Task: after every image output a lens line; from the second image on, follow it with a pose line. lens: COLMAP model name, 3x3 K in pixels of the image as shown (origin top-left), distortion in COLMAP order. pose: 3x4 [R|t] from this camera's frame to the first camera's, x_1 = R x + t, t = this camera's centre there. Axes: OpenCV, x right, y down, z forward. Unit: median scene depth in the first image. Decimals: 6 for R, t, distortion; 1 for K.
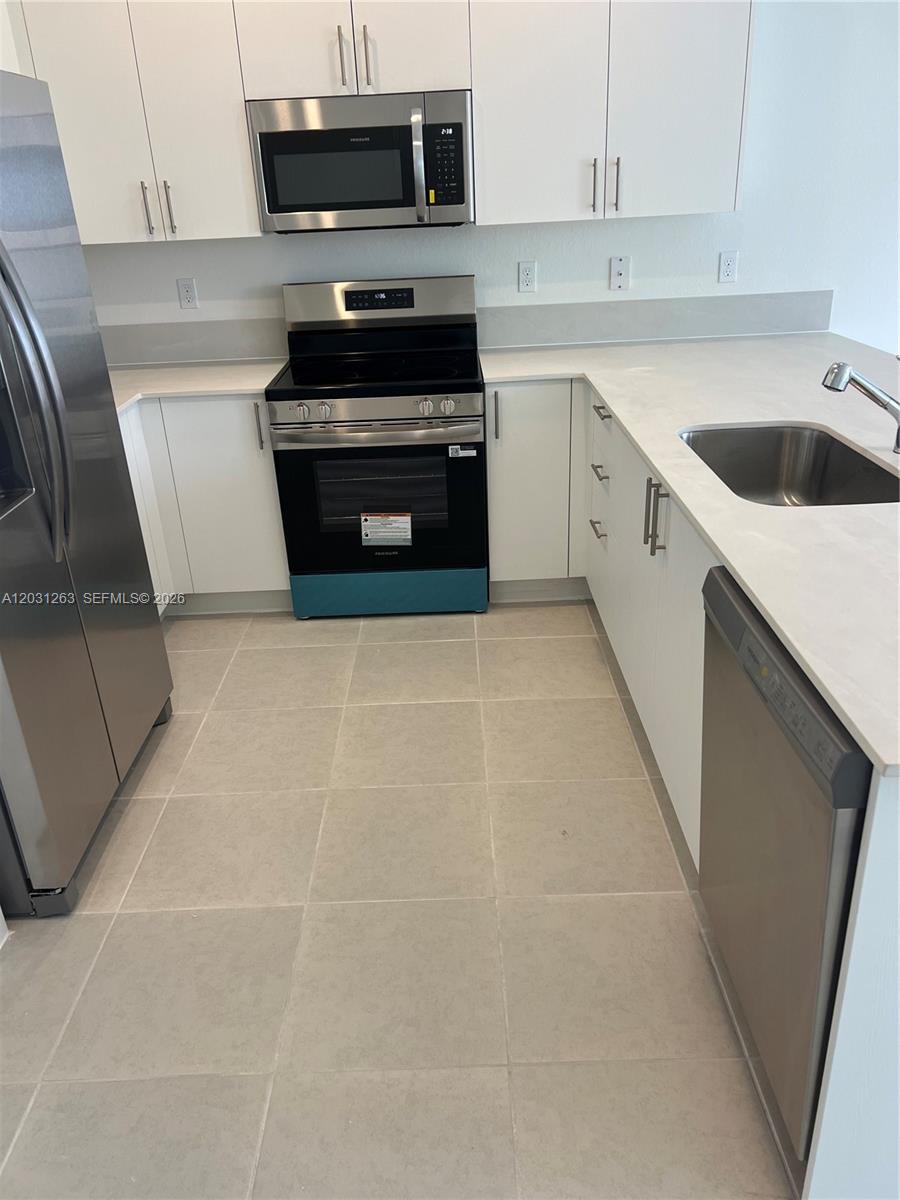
lens RADIAL K [[908.2, 0, 449.8], [0, 908.2, 597.2], [0, 0, 1]] dist [0.031006, -0.045039]
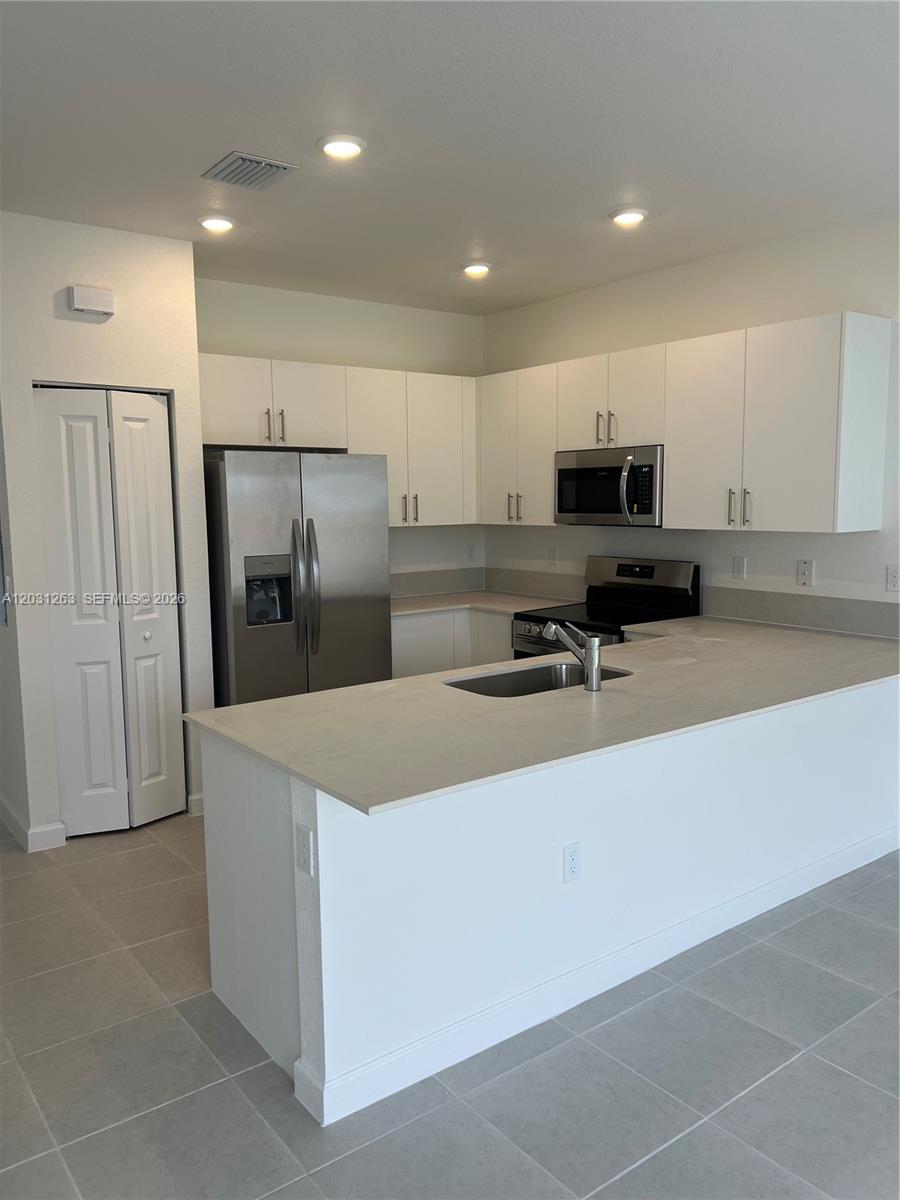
lens RADIAL K [[908.2, 0, 449.5], [0, 908.2, 601.8], [0, 0, 1]] dist [0.031006, -0.045039]
pose [[0.598756, 0.129672, -0.790365, 0.993659], [-0.345479, 0.932098, -0.108798, -0.026472], [0.722590, 0.338198, 0.602898, -0.072325]]
